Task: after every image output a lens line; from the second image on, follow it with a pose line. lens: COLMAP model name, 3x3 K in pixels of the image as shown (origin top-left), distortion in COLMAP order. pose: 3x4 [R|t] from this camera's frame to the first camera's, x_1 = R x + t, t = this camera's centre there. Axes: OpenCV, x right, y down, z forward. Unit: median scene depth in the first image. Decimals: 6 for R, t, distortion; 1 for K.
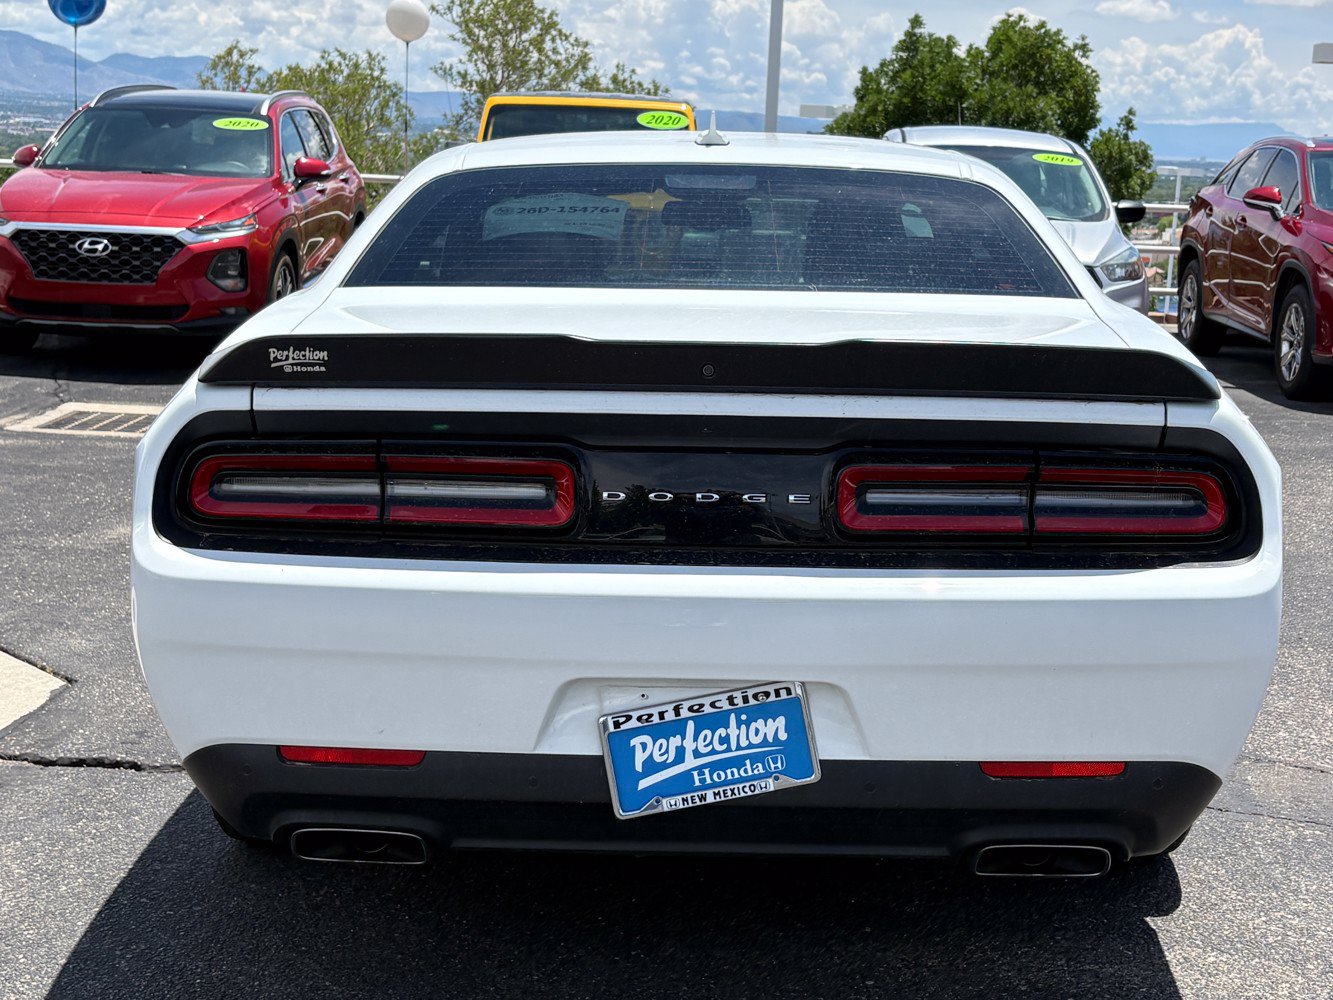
lens RADIAL K [[1935.7, 0, 666.5], [0, 1935.7, 500.0], [0, 0, 1]] dist [0.032356, 0.040361]
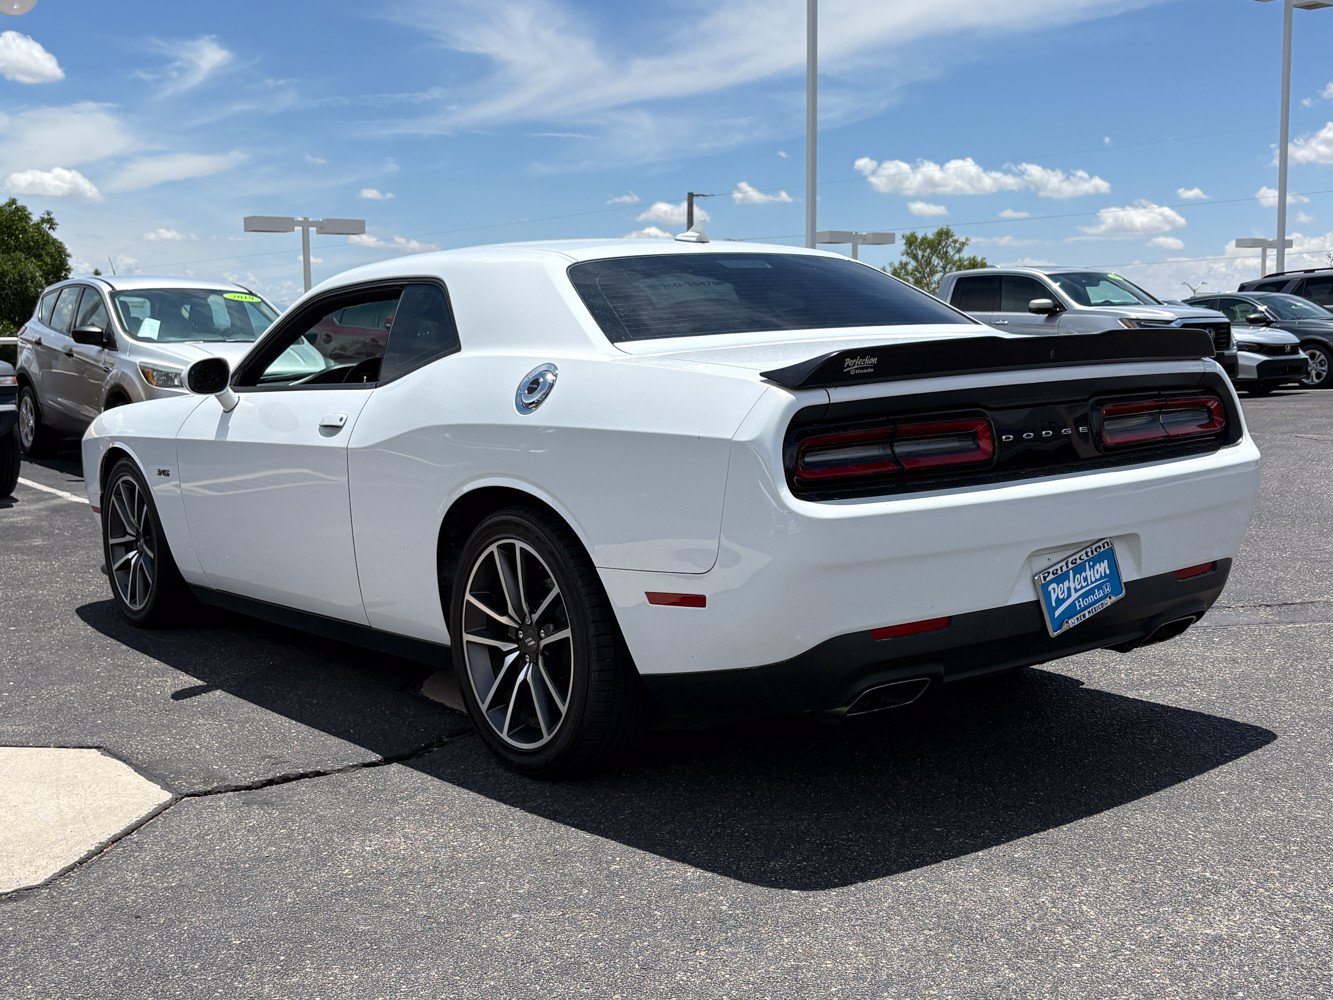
lens RADIAL K [[1560.1, 0, 666.5], [0, 1560.1, 500.0], [0, 0, 1]] dist [0.006015, 0.020998]
pose [[0.799925, -0.116321, 0.588718, -1.014970], [0.148331, 0.988919, -0.006152, 0.014224], [-0.581479, 0.092246, 0.808315, 0.139302]]
